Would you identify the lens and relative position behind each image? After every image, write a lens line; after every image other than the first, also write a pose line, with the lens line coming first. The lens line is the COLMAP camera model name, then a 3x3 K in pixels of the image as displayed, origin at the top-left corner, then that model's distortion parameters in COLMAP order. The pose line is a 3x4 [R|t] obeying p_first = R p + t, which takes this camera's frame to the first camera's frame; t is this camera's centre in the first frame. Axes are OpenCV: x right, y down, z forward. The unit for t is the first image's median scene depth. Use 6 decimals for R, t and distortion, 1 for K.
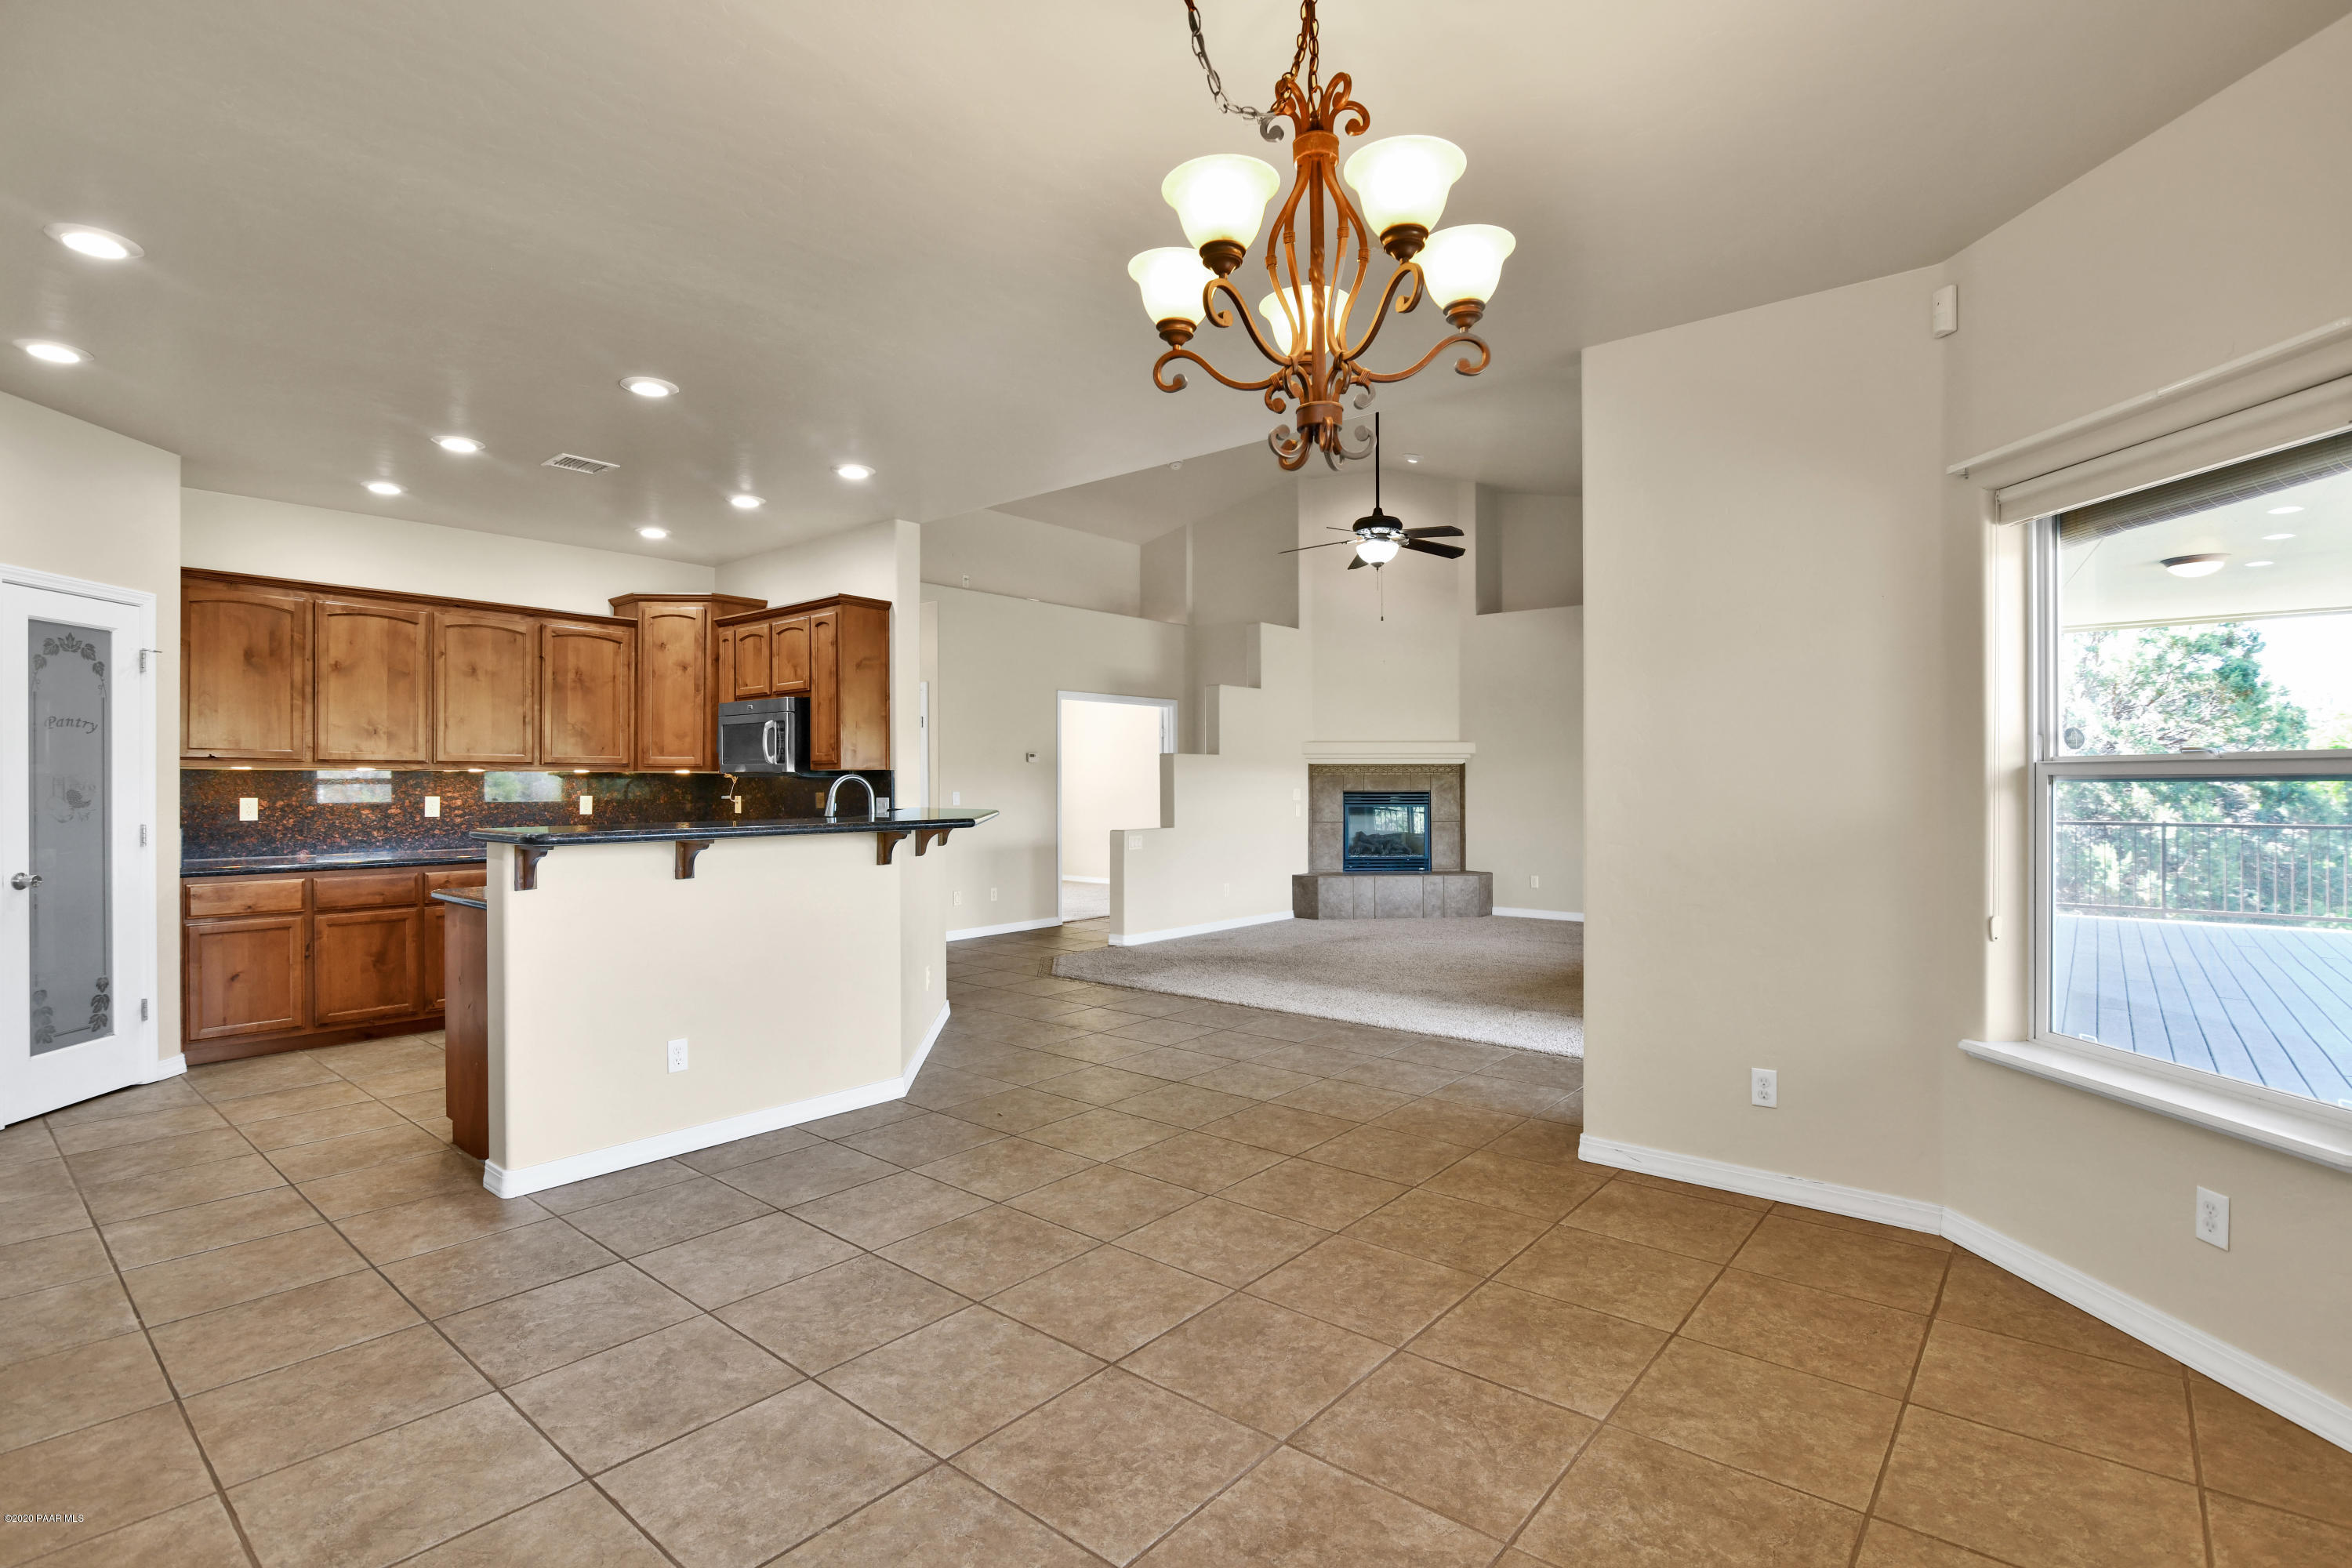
lens RADIAL K [[1094.0, 0, 1180.4], [0, 1094.0, 784.9], [0, 0, 1]] dist [-0.021578, 0.001343]
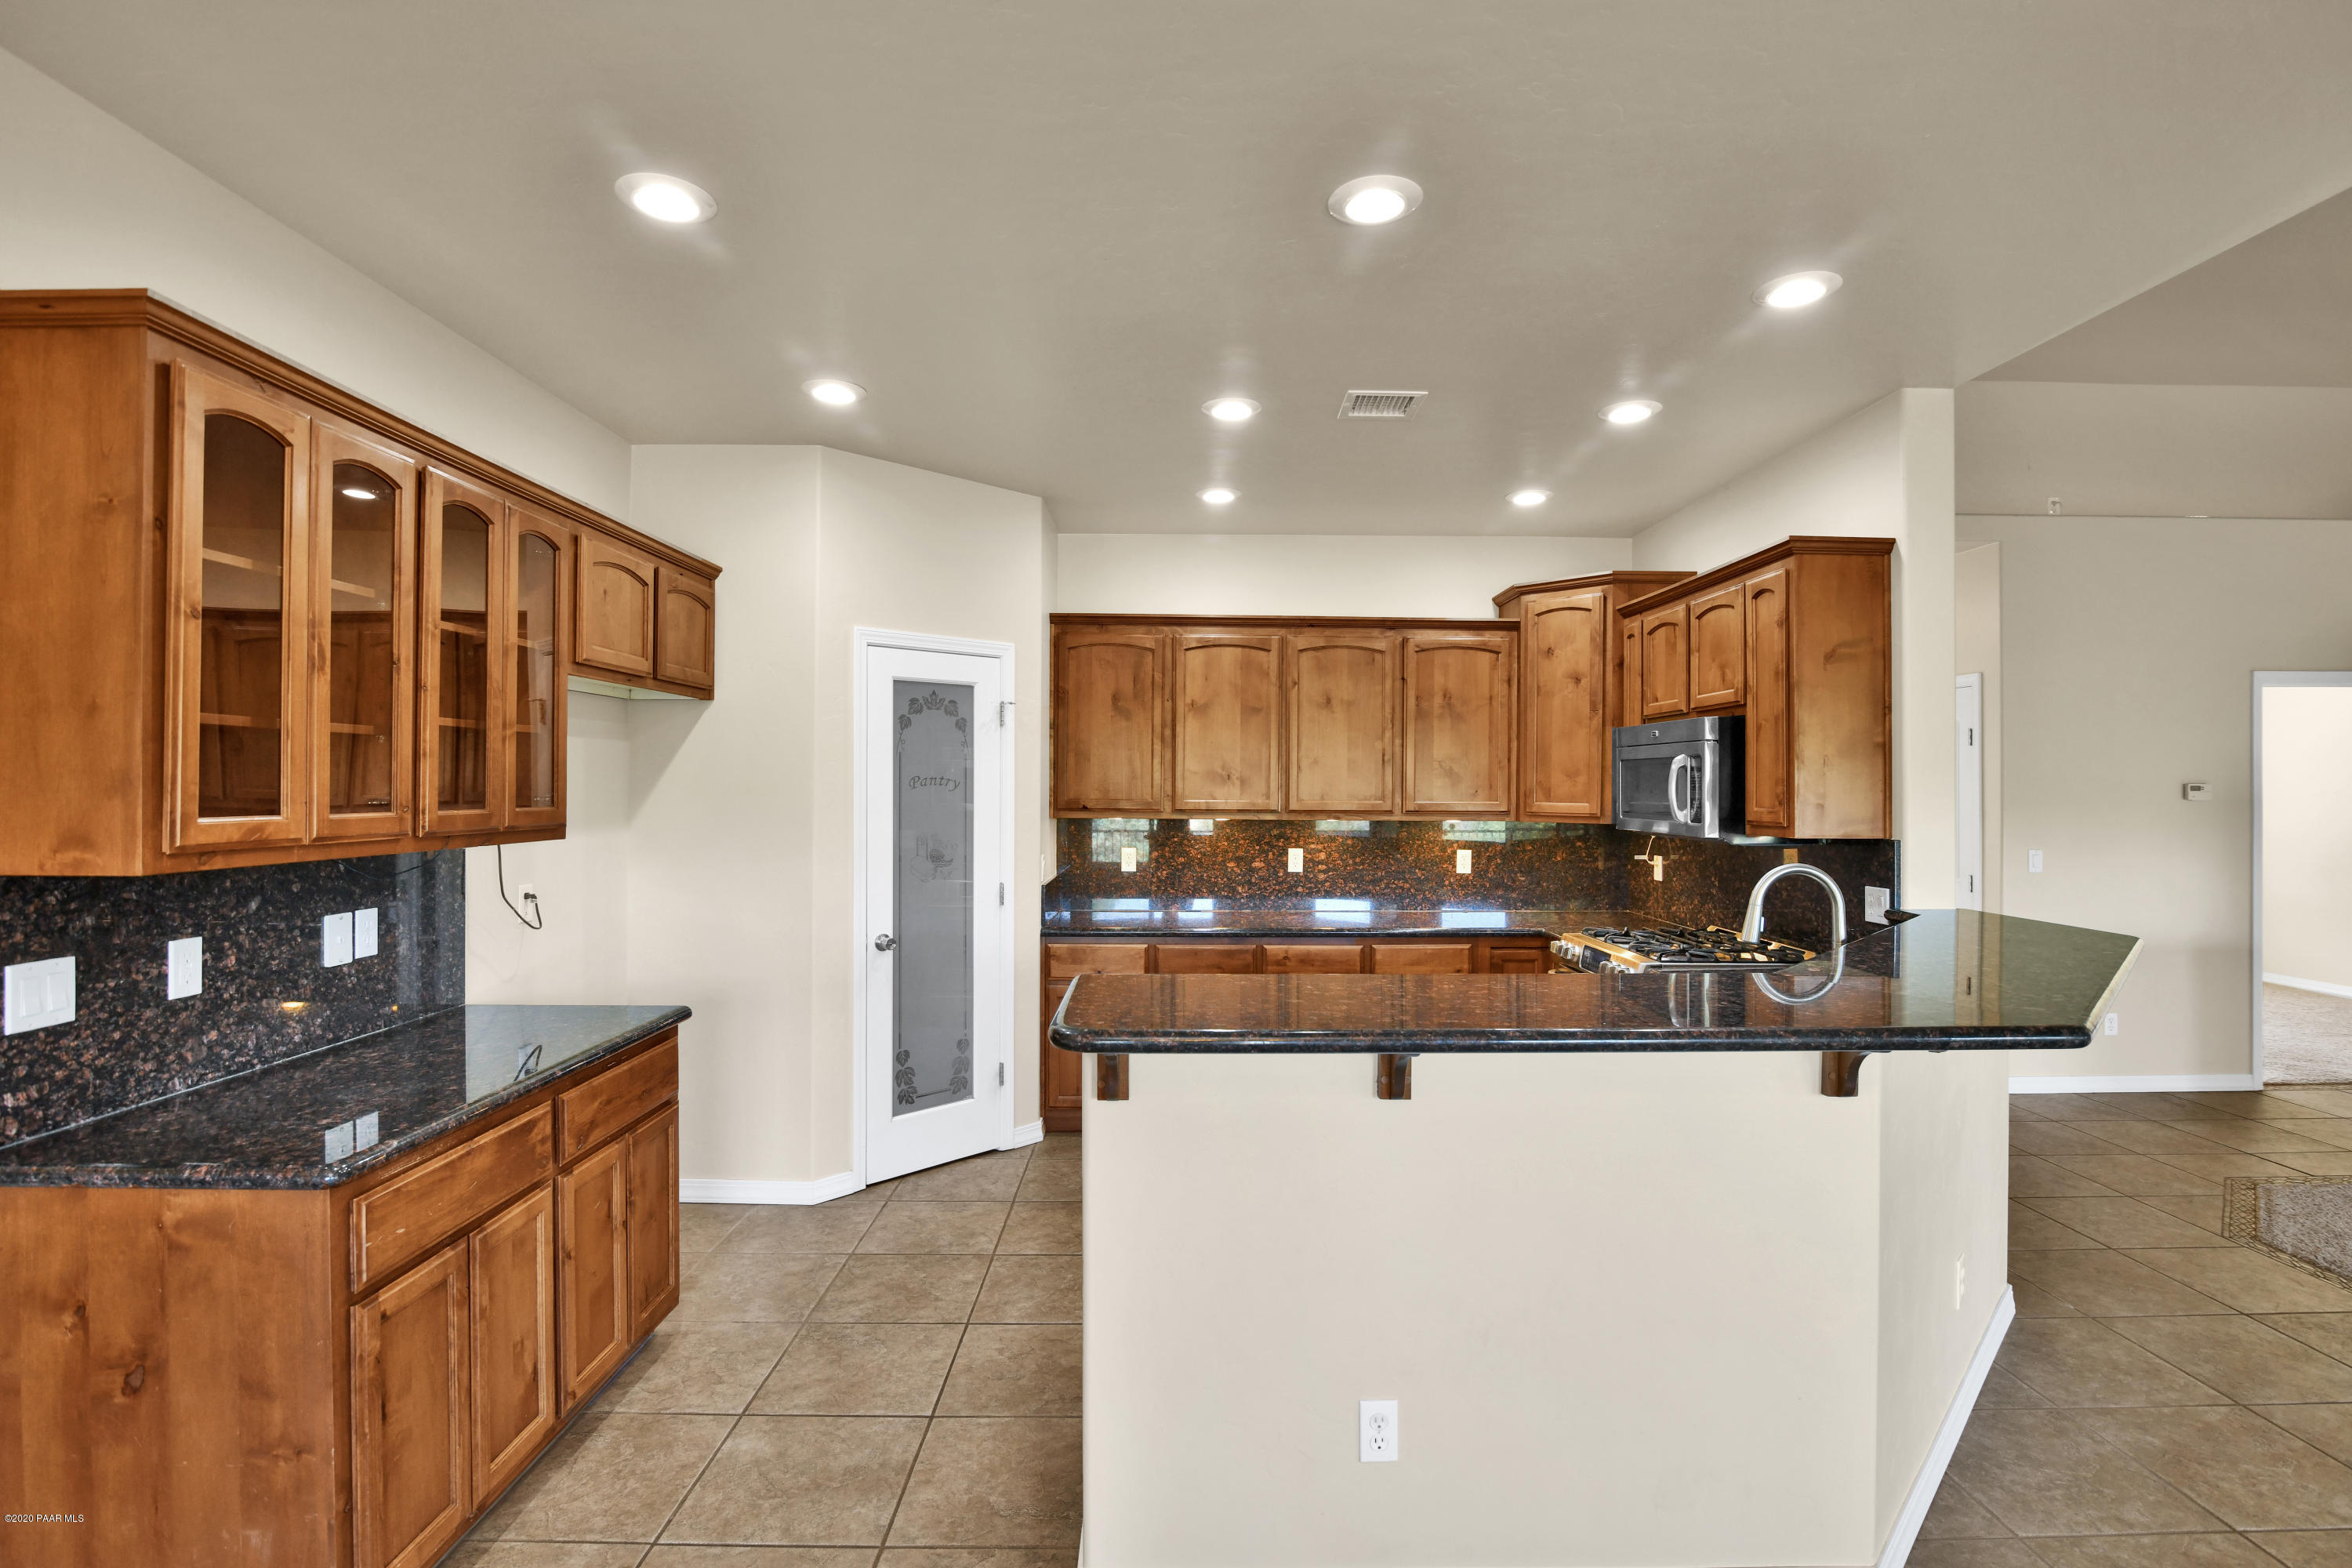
lens RADIAL K [[1094.0, 0, 1204.1], [0, 1094.0, 783.1], [0, 0, 1]] dist [-0.021578, 0.001343]
pose [[0.653862, 0.002006, -0.756611, -0.077160], [-0.005867, 0.999980, -0.002419, -0.039309], [0.756591, 0.006021, 0.653861, 0.374516]]
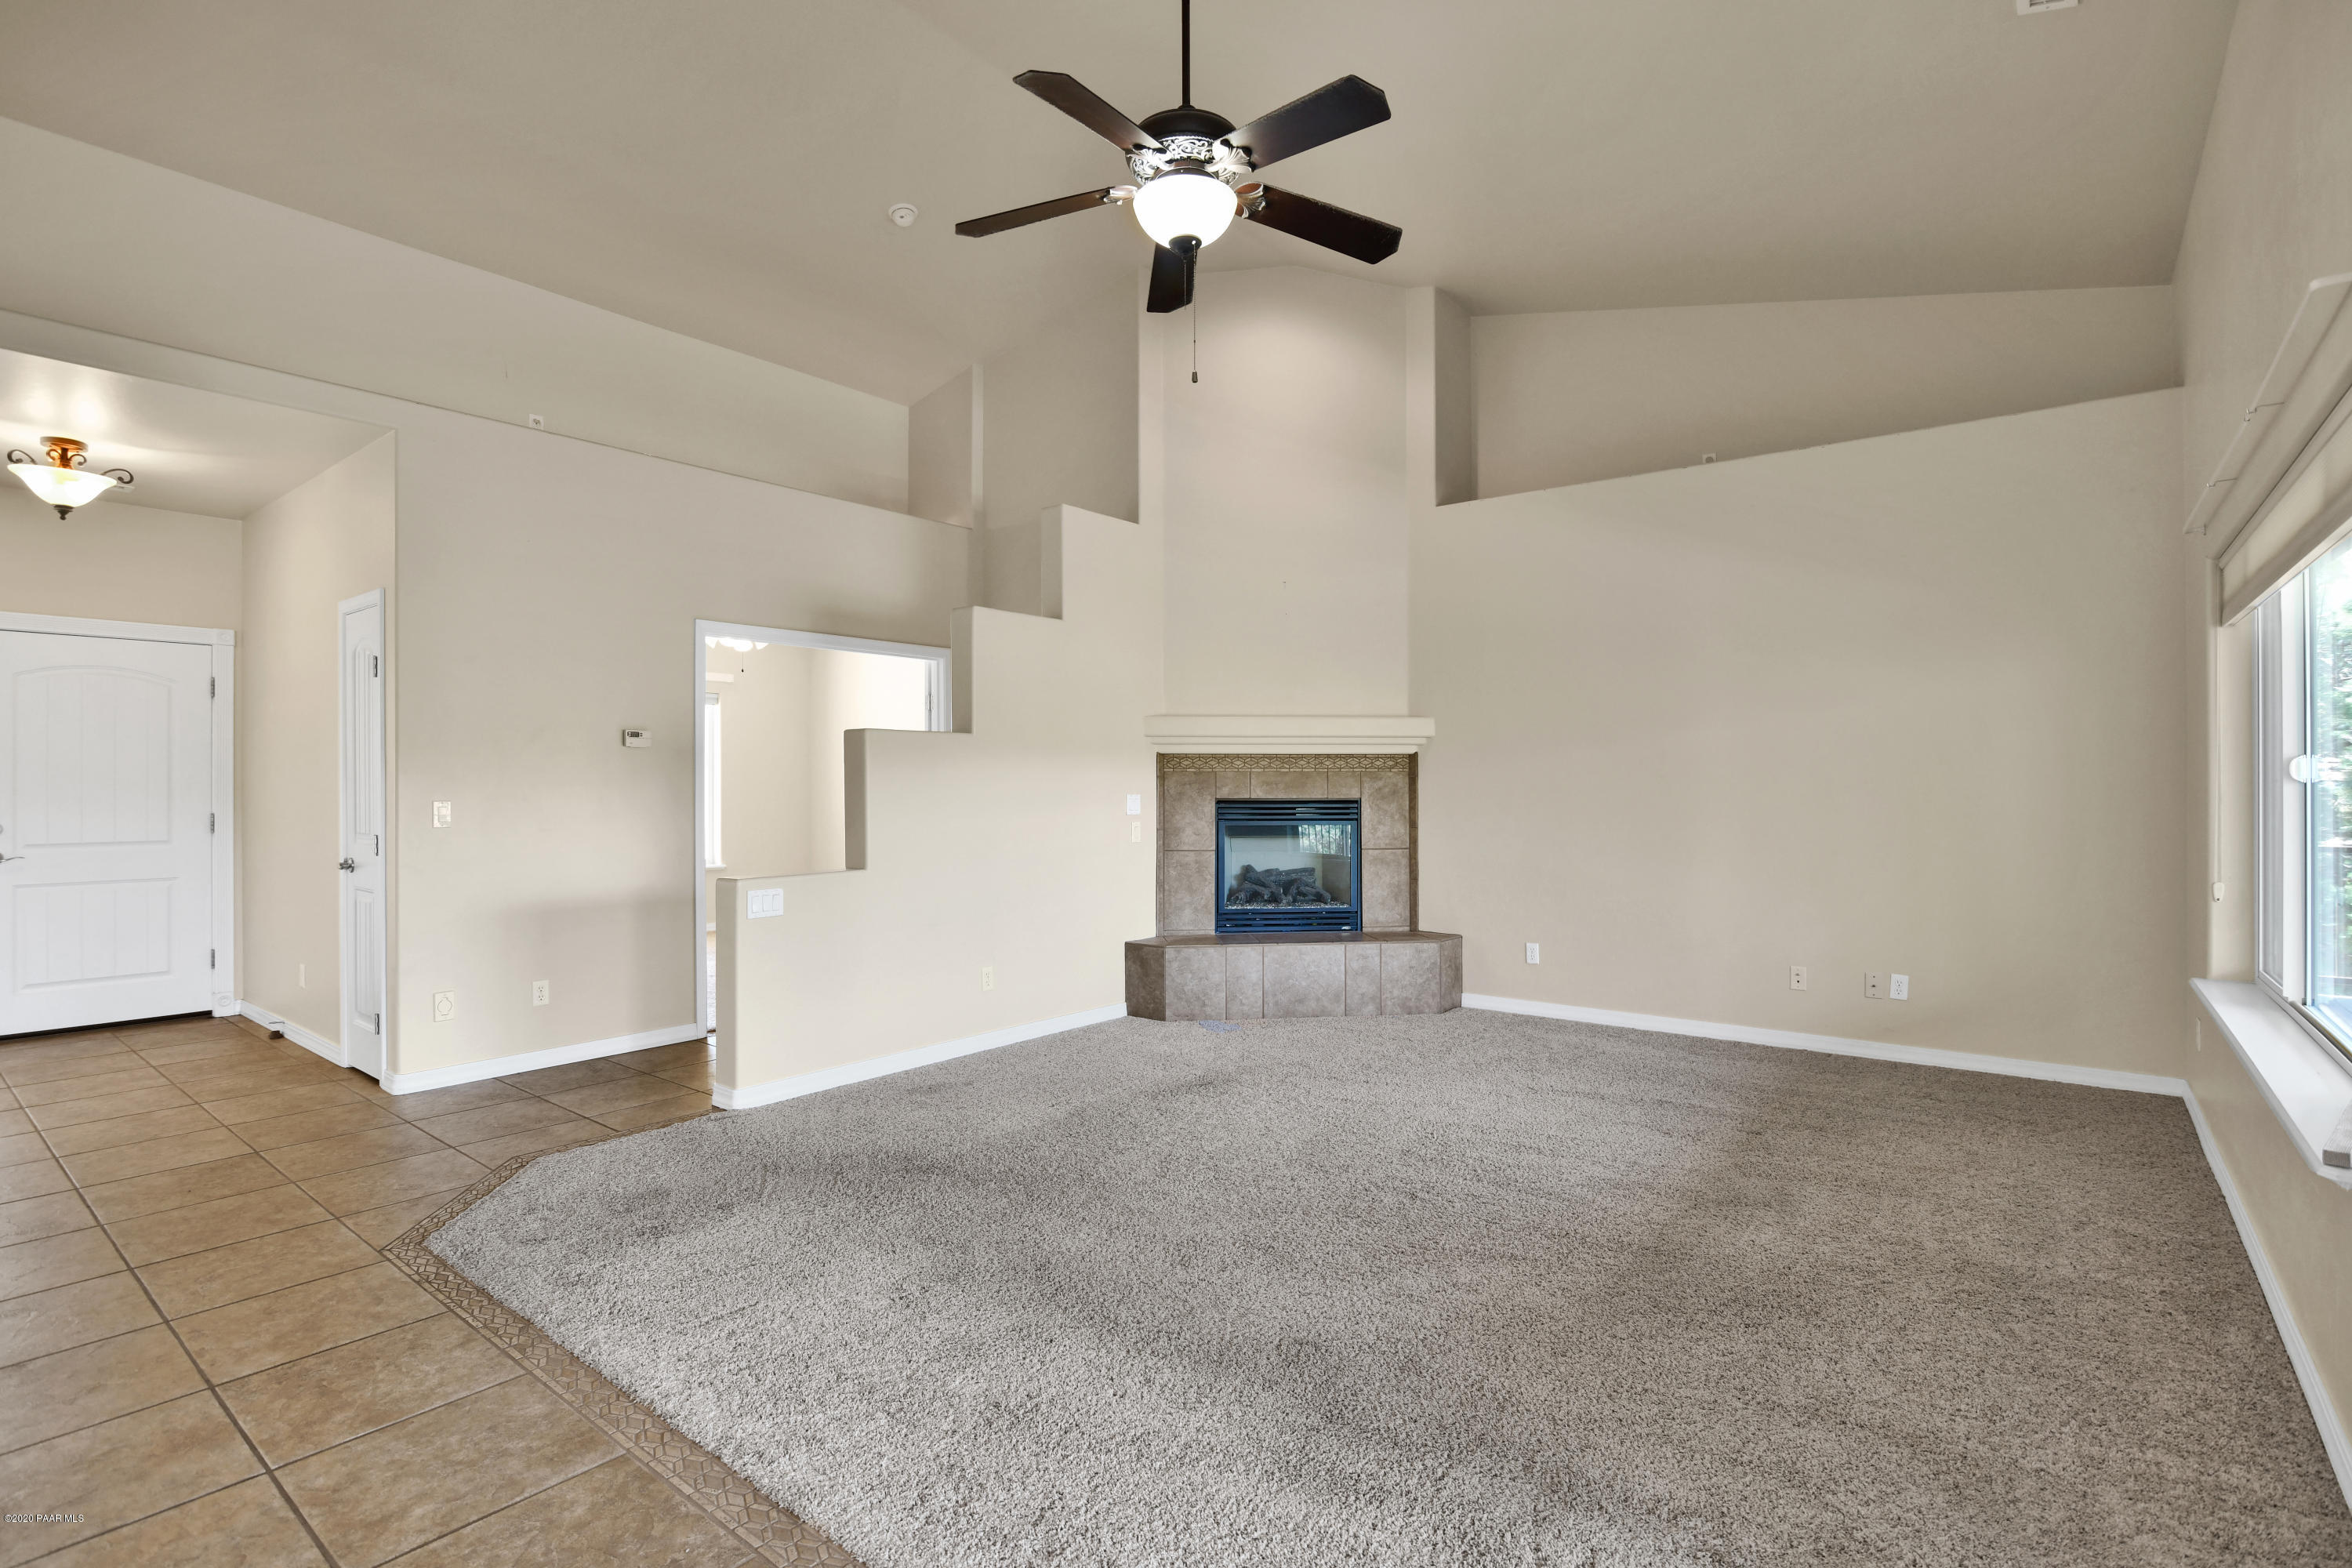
lens RADIAL K [[1094.0, 0, 1189.4], [0, 1094.0, 782.5], [0, 0, 1]] dist [-0.021578, 0.001343]
pose [[0.999348, 0.001503, 0.036077, 0.196521], [-0.001328, 0.999987, -0.004870, -0.000643], [-0.036084, 0.004819, 0.999337, 0.700594]]
